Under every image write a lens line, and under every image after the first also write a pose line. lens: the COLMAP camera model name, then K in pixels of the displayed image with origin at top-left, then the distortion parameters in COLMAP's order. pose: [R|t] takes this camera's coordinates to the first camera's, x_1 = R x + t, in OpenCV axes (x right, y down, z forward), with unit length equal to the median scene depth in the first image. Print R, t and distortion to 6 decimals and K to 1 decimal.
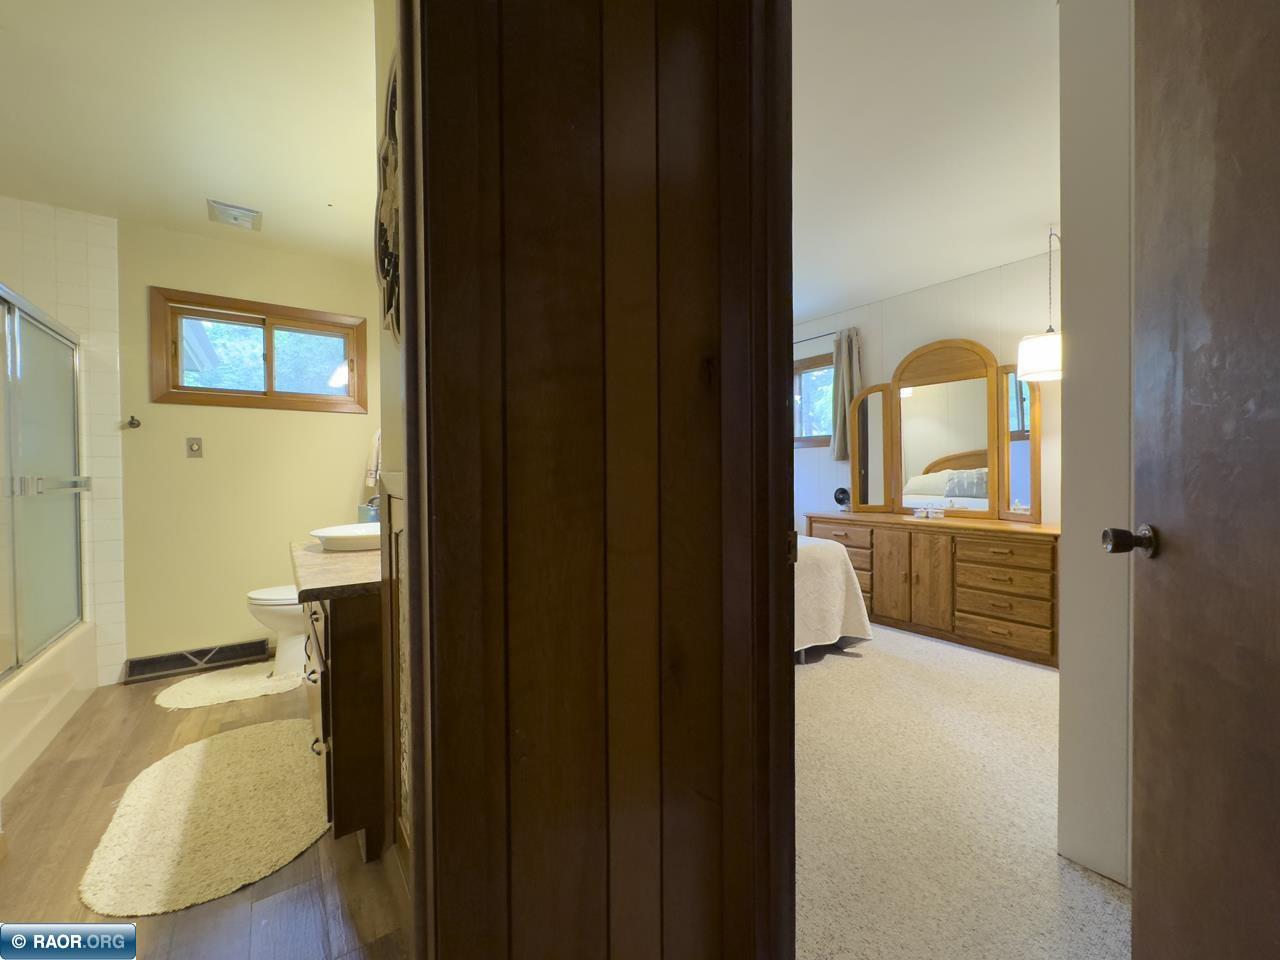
lens RADIAL K [[512.1, 0, 640.0], [0, 512.1, 480.0], [0, 0, 1]] dist [-0.001898, -0.000295]
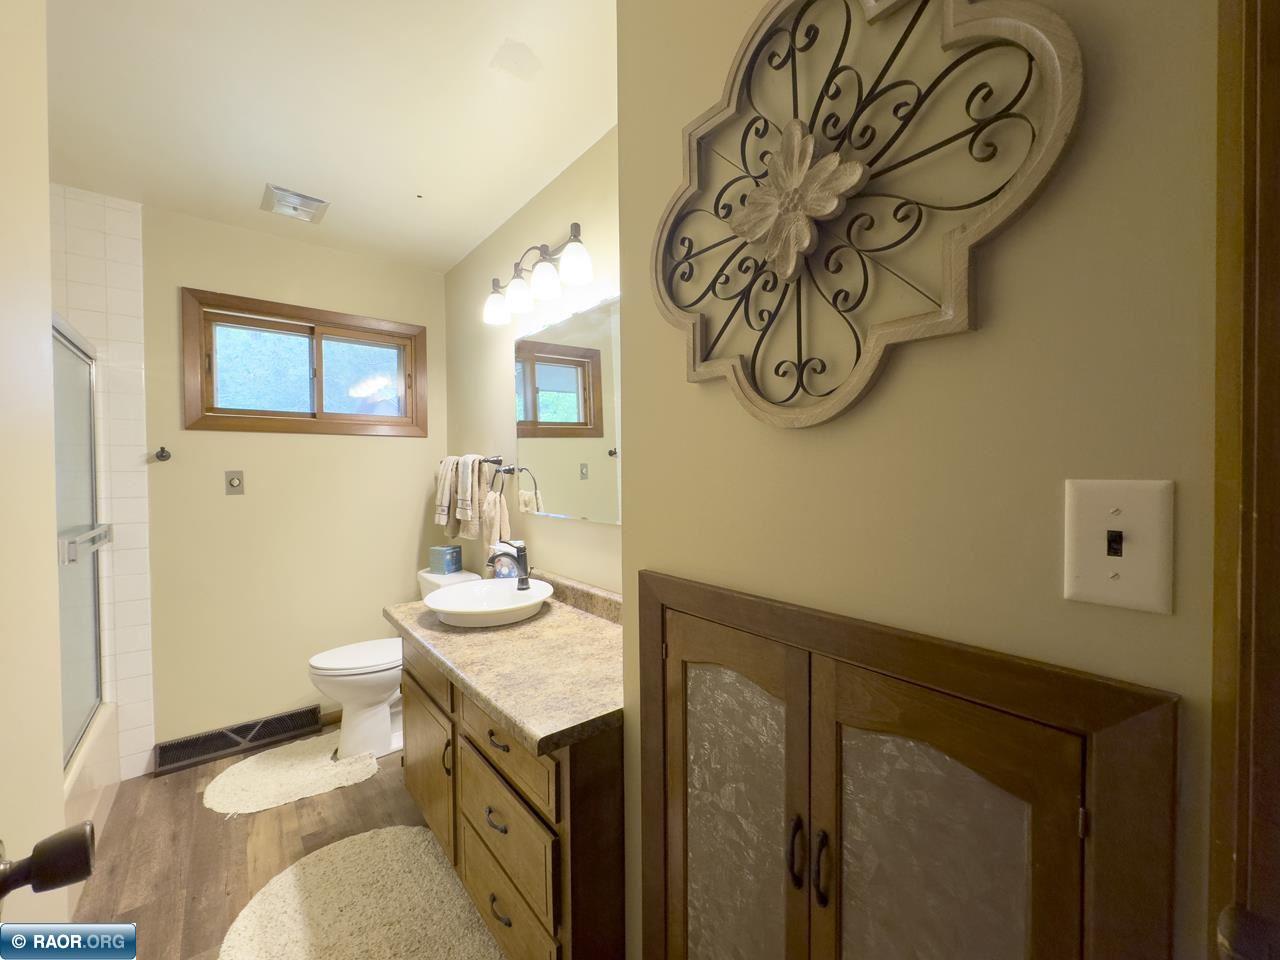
lens RADIAL K [[512.1, 0, 640.0], [0, 512.1, 480.0], [0, 0, 1]] dist [-0.001898, -0.000295]
pose [[0.997988, -0.000908, 0.063391, -0.284644], [0.000555, 0.999984, 0.005600, -0.076544], [-0.063395, -0.005553, 0.997973, 0.138527]]
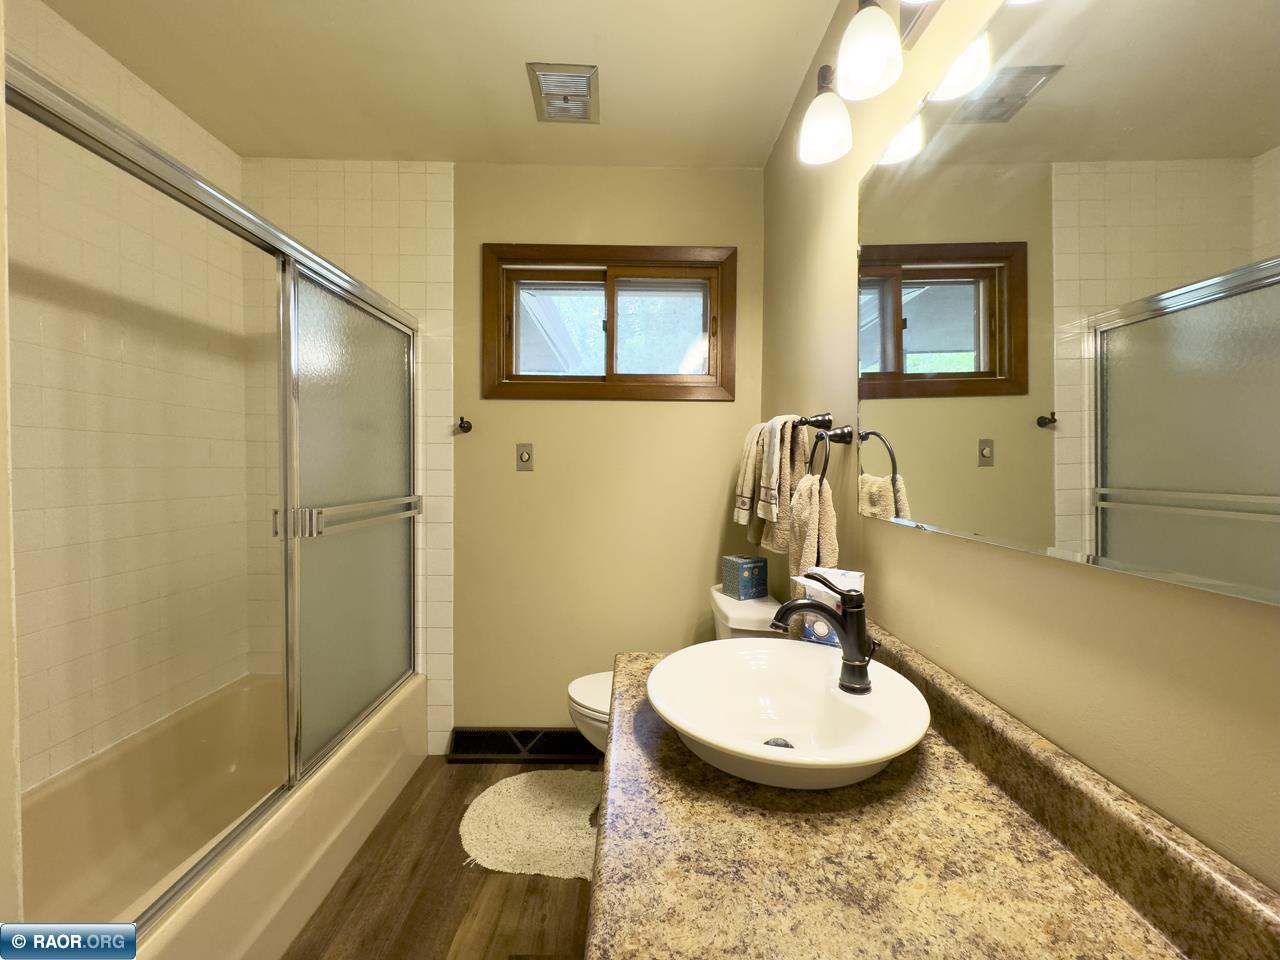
lens RADIAL K [[508.7, 0, 642.3], [0, 508.7, 477.6], [0, 0, 1]] dist [-0.000628, -0.000097]
pose [[0.821913, 0.030011, -0.568822, -0.334079], [-0.023430, 0.999547, 0.018881, -0.055127], [0.569131, -0.002190, 0.822244, 0.525241]]
